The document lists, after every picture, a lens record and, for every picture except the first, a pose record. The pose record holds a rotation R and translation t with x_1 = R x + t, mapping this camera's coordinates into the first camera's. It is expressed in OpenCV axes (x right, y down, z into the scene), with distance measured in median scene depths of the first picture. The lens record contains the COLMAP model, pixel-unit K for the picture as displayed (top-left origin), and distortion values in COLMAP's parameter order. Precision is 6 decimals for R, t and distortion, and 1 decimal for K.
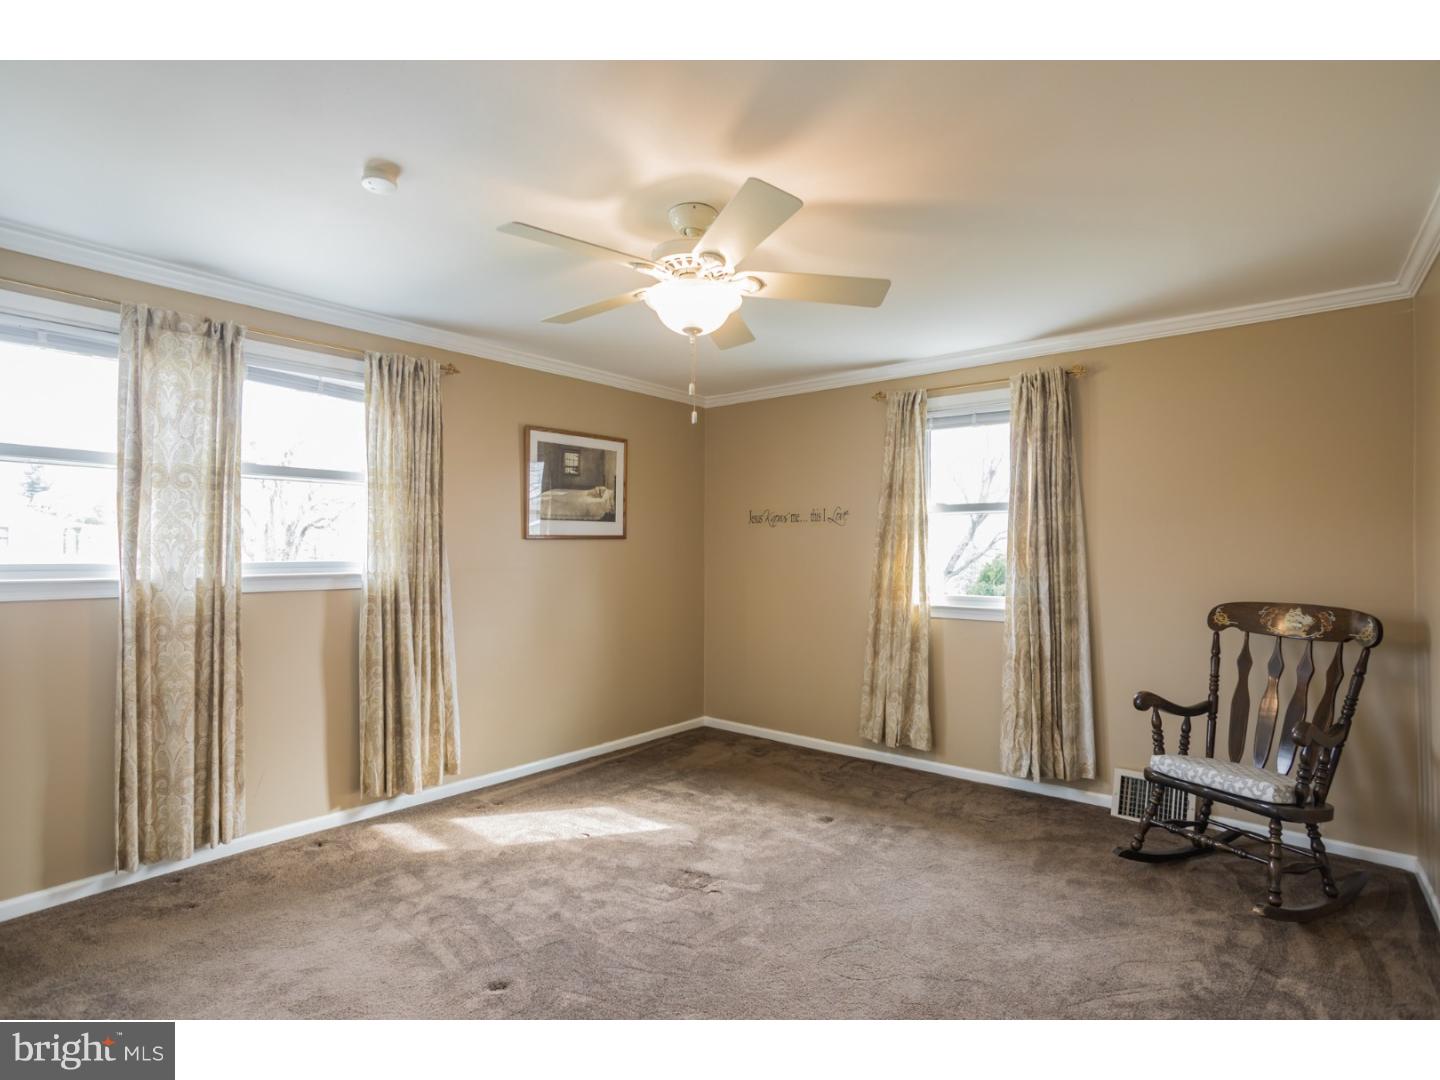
lens RADIAL K [[721.8, 0, 712.1], [0, 721.8, 538.1], [0, 0, 1]] dist [-0.040302, 0.021478]
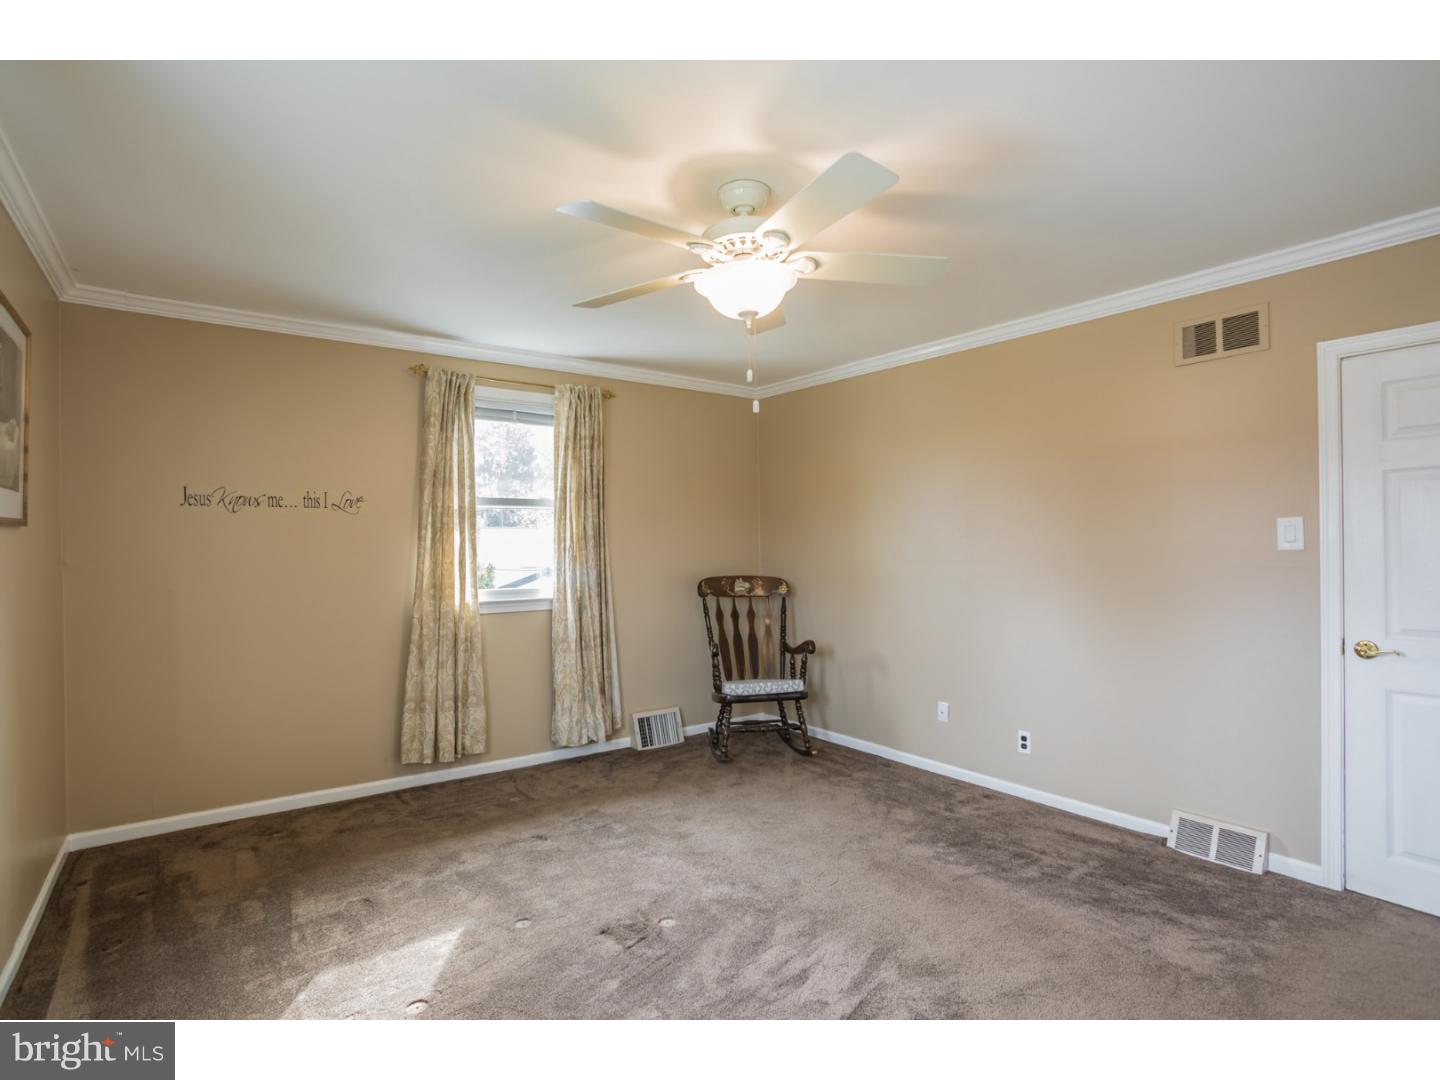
lens RADIAL K [[721.8, 0, 716.7], [0, 721.8, 537.6], [0, 0, 1]] dist [-0.040302, 0.021478]
pose [[0.246925, 0.004503, 0.969024, -0.584586], [-0.008679, 0.999959, -0.002435, 0.007830], [-0.968996, -0.007809, 0.246954, 0.484497]]
